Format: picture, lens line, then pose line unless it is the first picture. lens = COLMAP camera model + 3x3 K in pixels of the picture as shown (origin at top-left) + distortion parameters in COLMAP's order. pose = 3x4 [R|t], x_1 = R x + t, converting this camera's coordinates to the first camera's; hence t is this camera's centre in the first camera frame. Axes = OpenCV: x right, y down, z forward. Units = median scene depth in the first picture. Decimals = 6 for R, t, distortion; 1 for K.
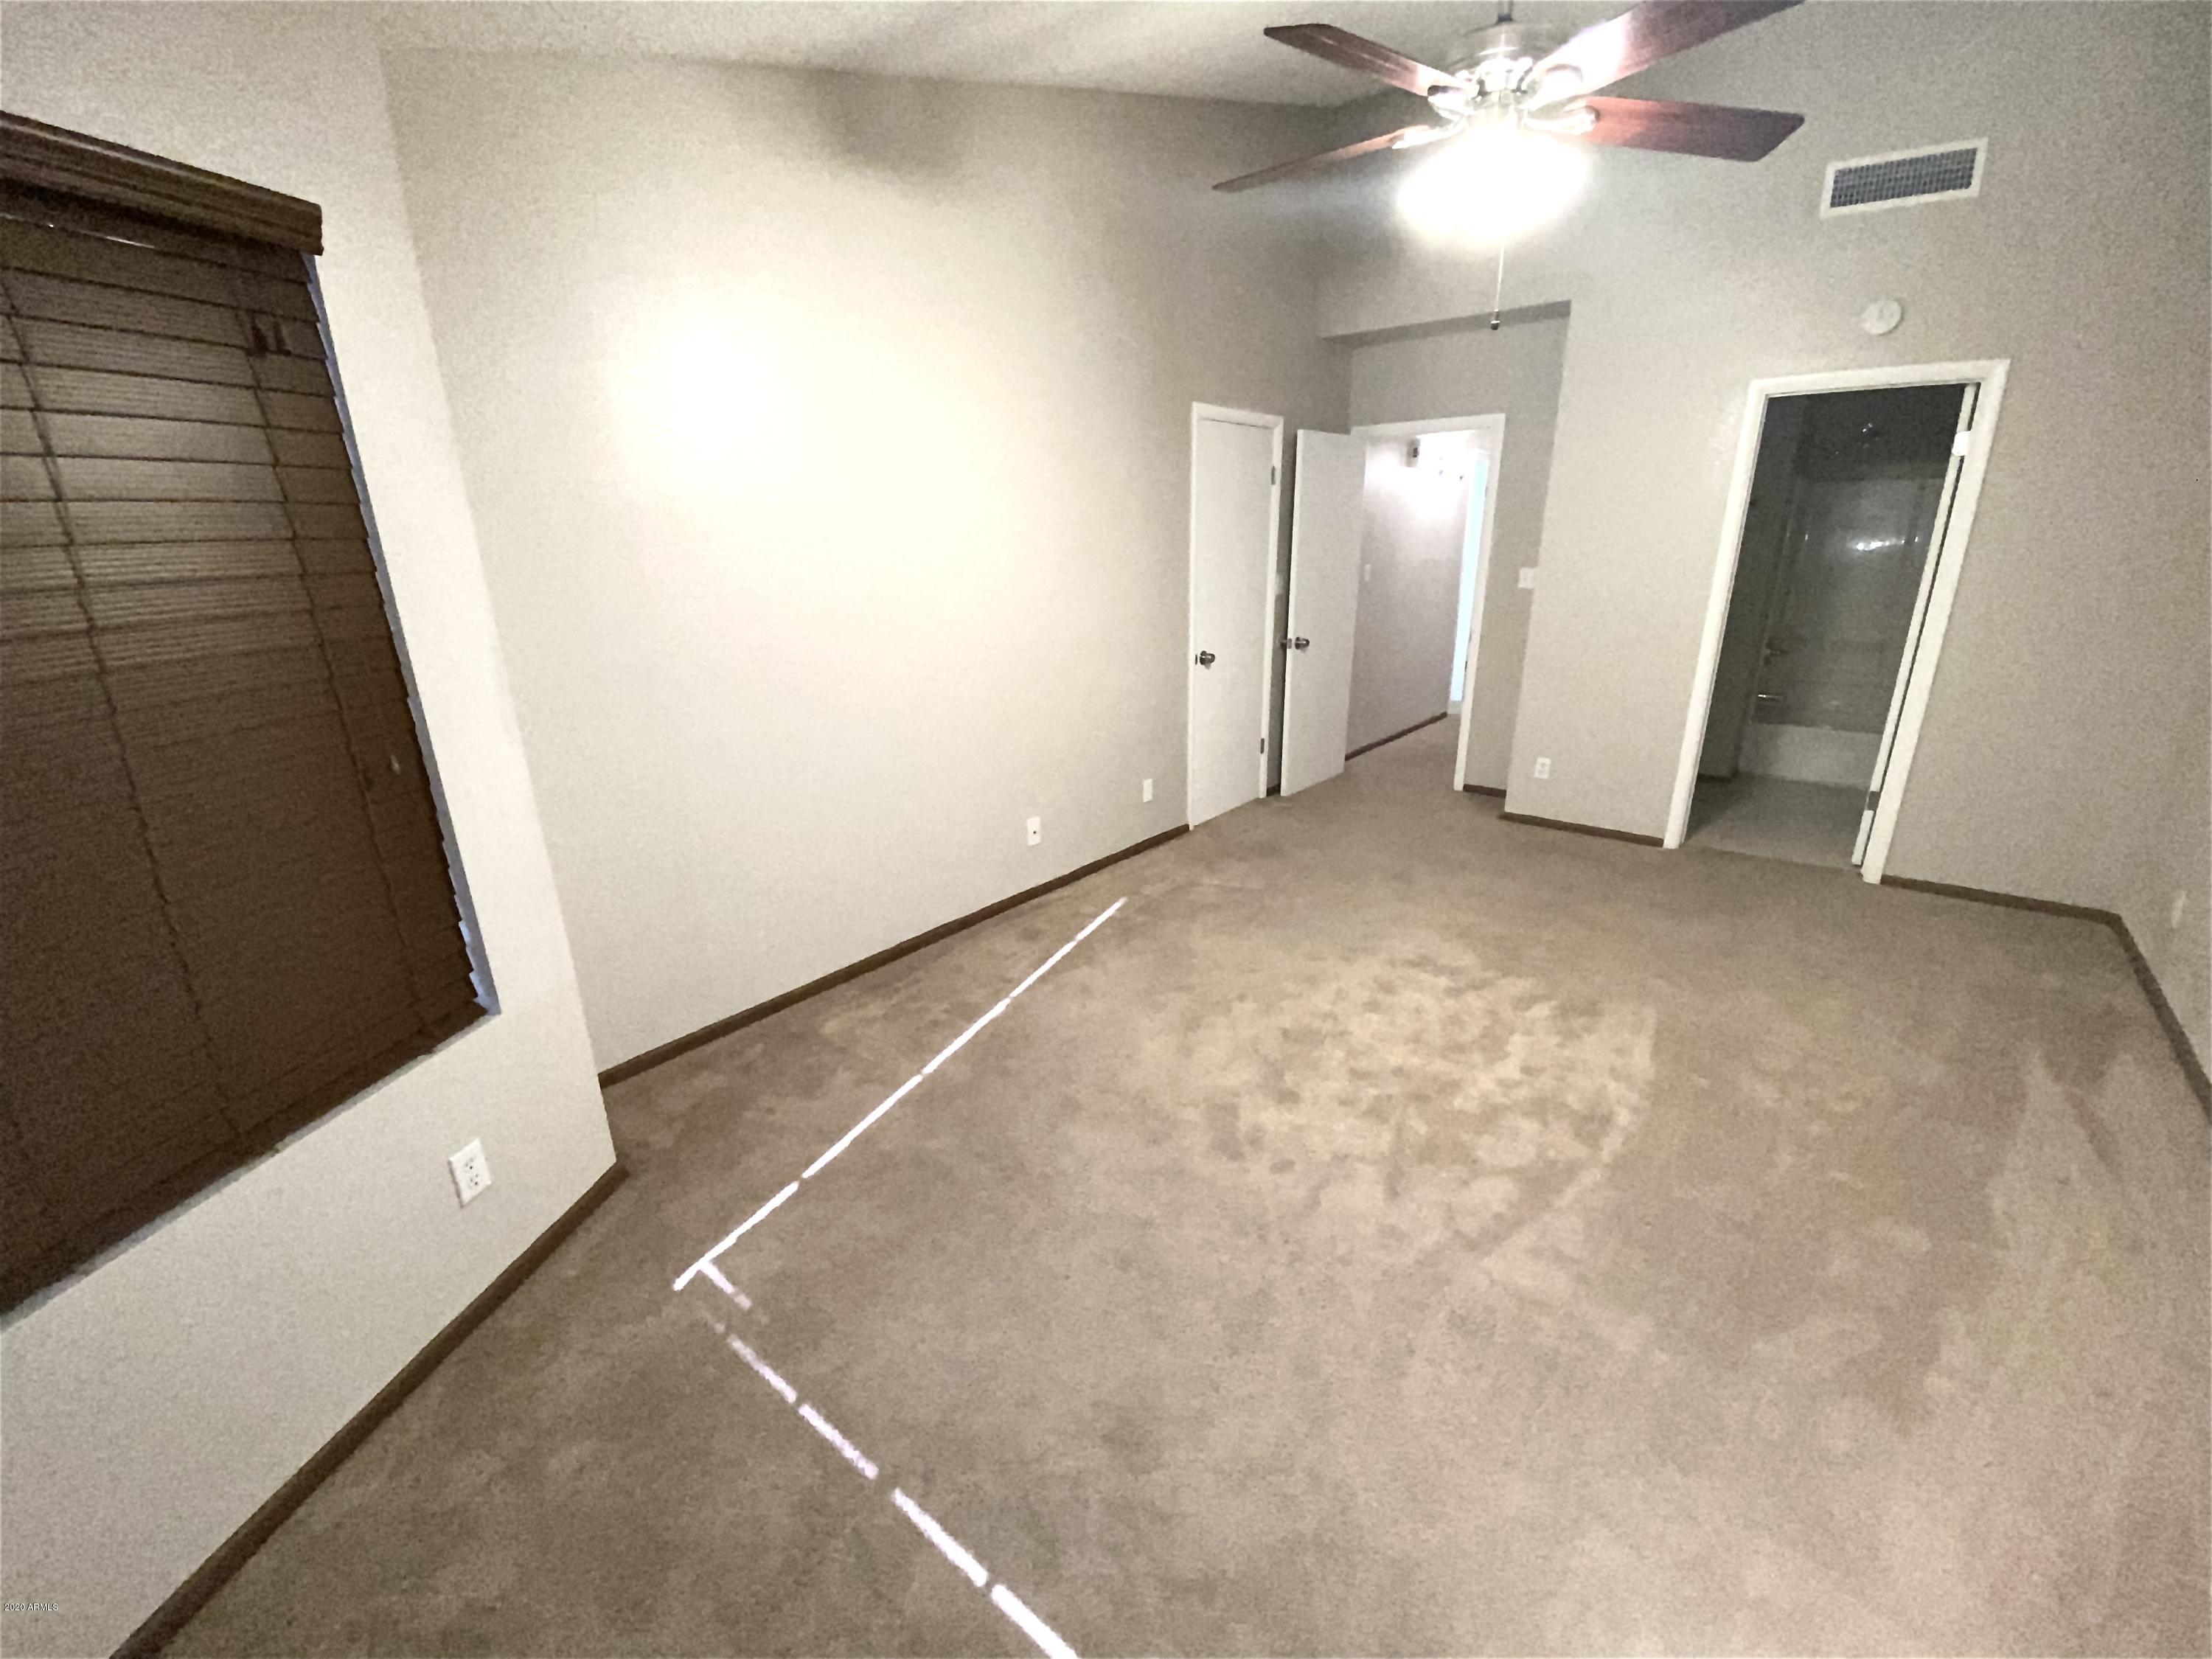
lens RADIAL K [[901.2, 0, 1100.6], [0, 901.2, 837.6], [0, 0, 1]] dist [0.056339, -0.040999]
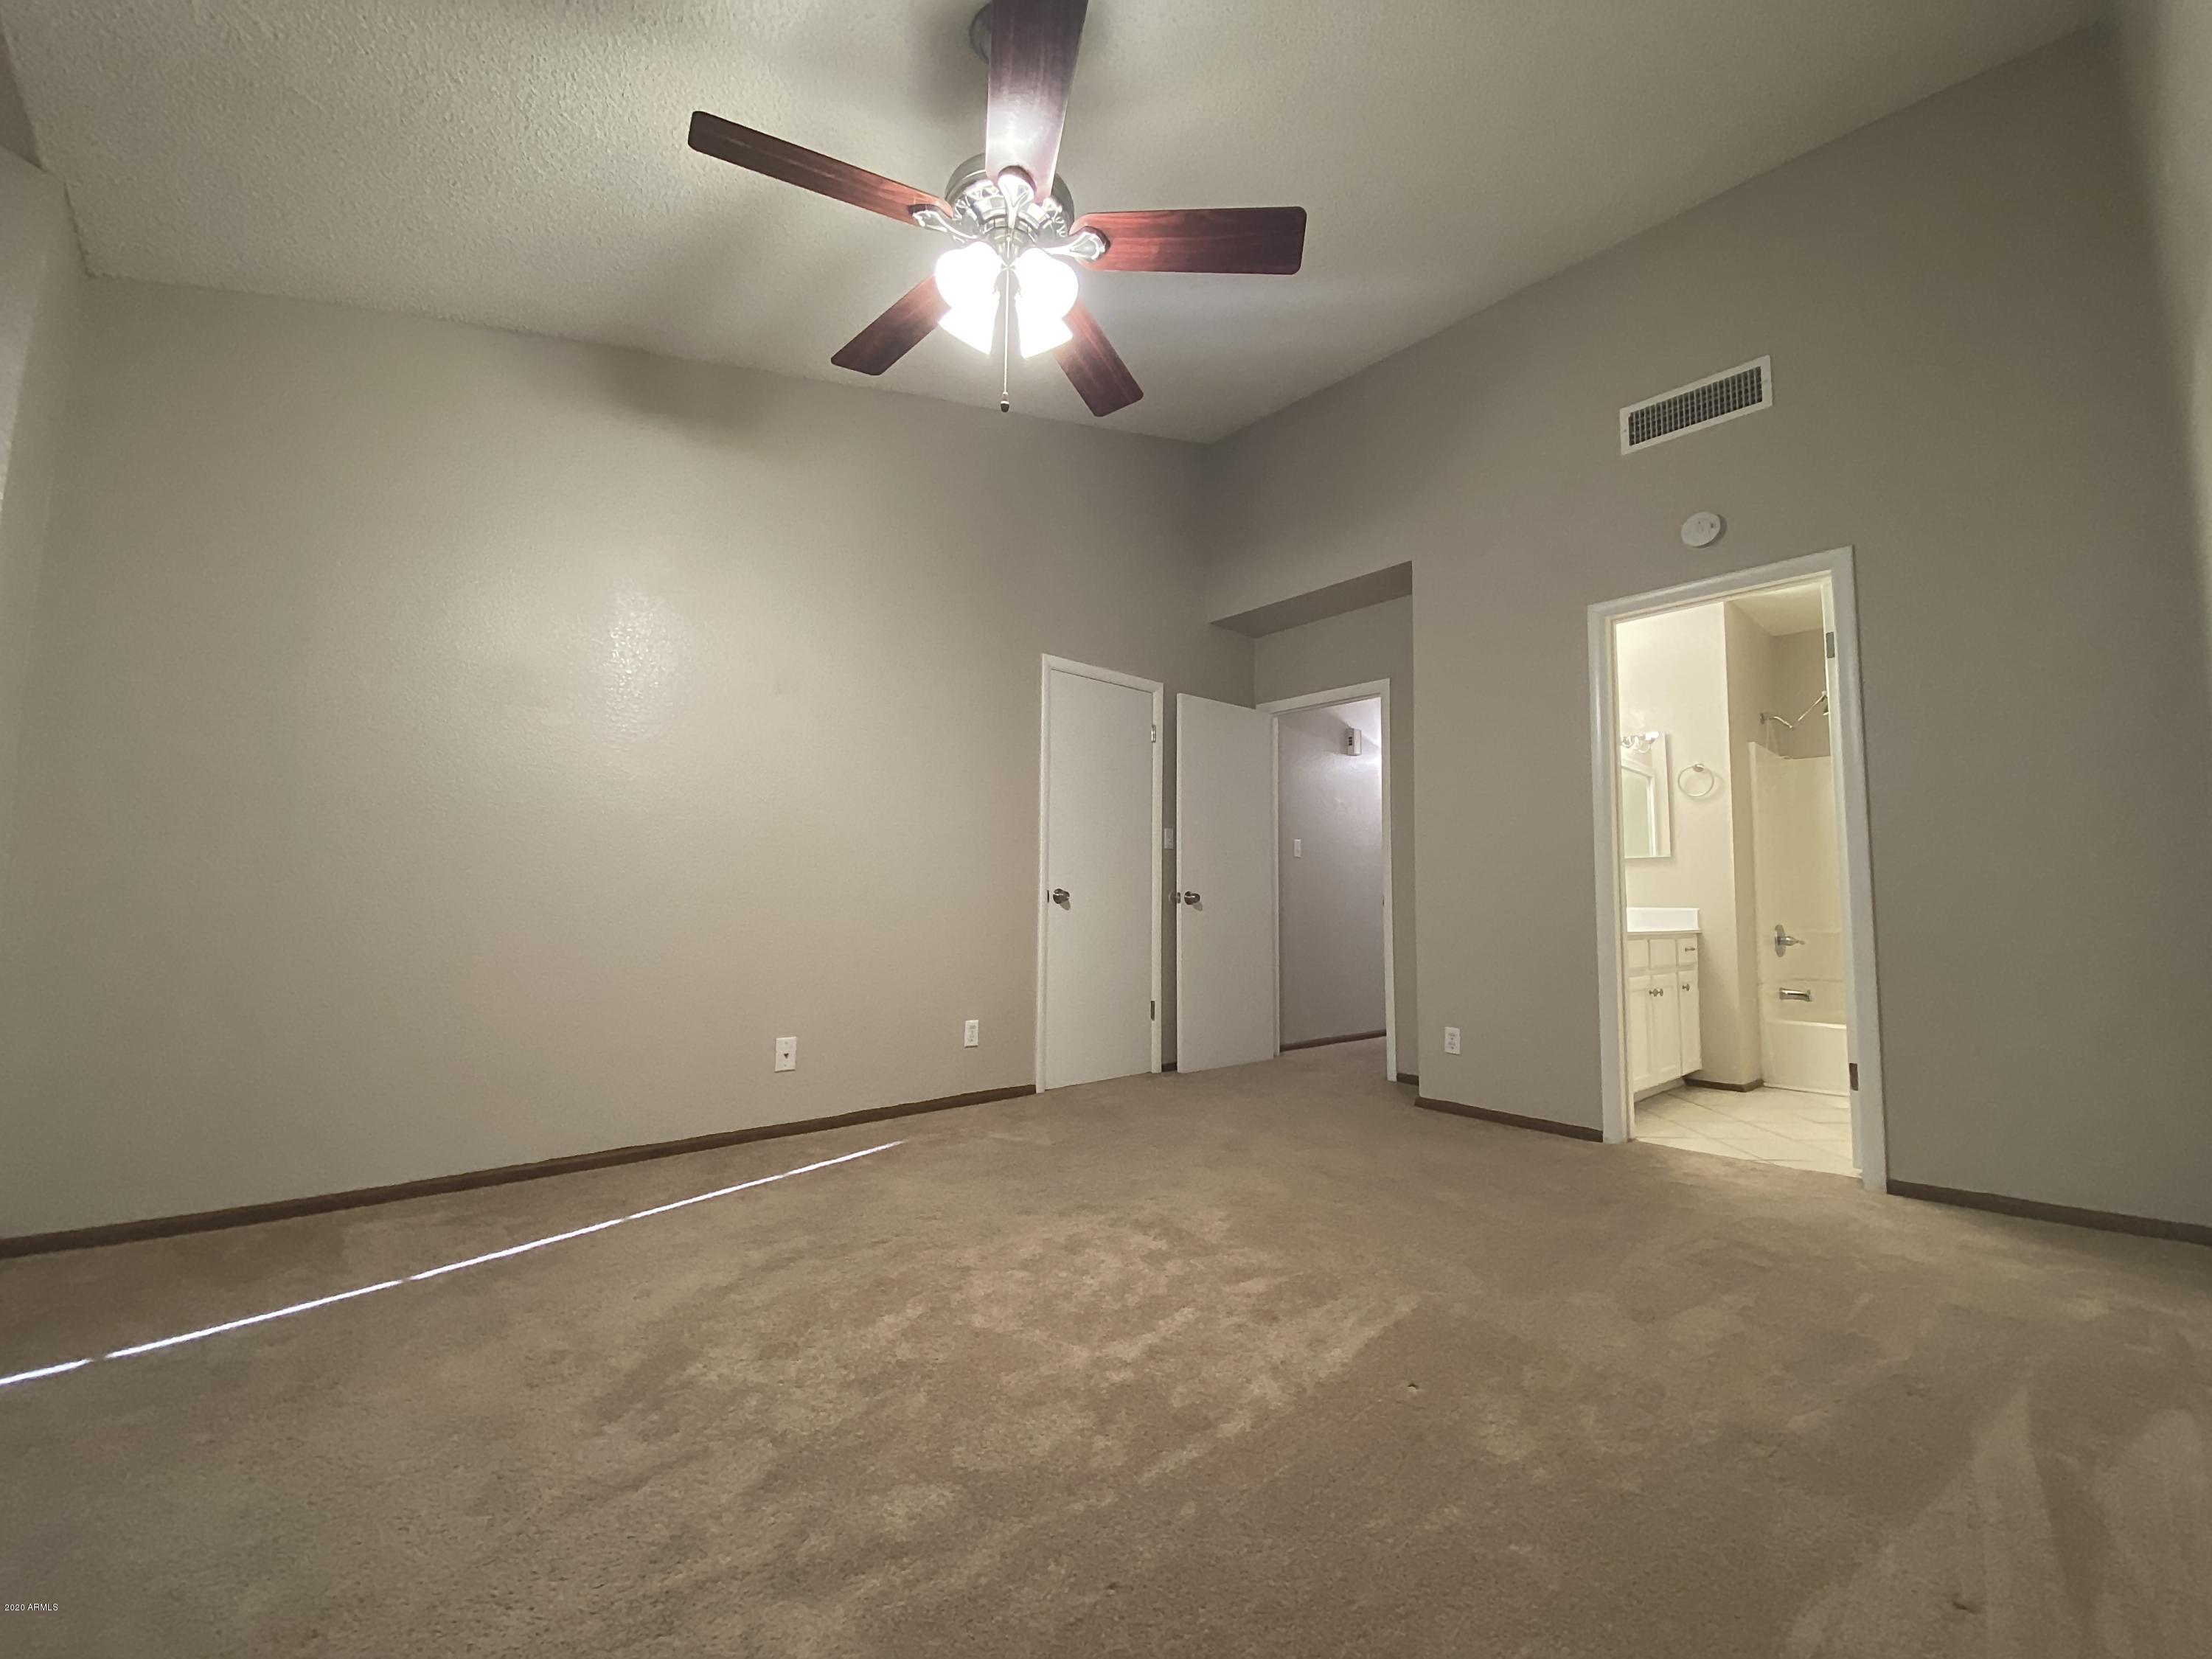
lens RADIAL K [[901.2, 0, 1100.6], [0, 901.2, 837.6], [0, 0, 1]] dist [0.056339, -0.040999]
pose [[0.987555, 0.019487, -0.156063, 0.301885], [-0.078151, 0.921921, -0.379412, 0.094735], [0.136484, 0.386887, 0.911971, 0.135658]]
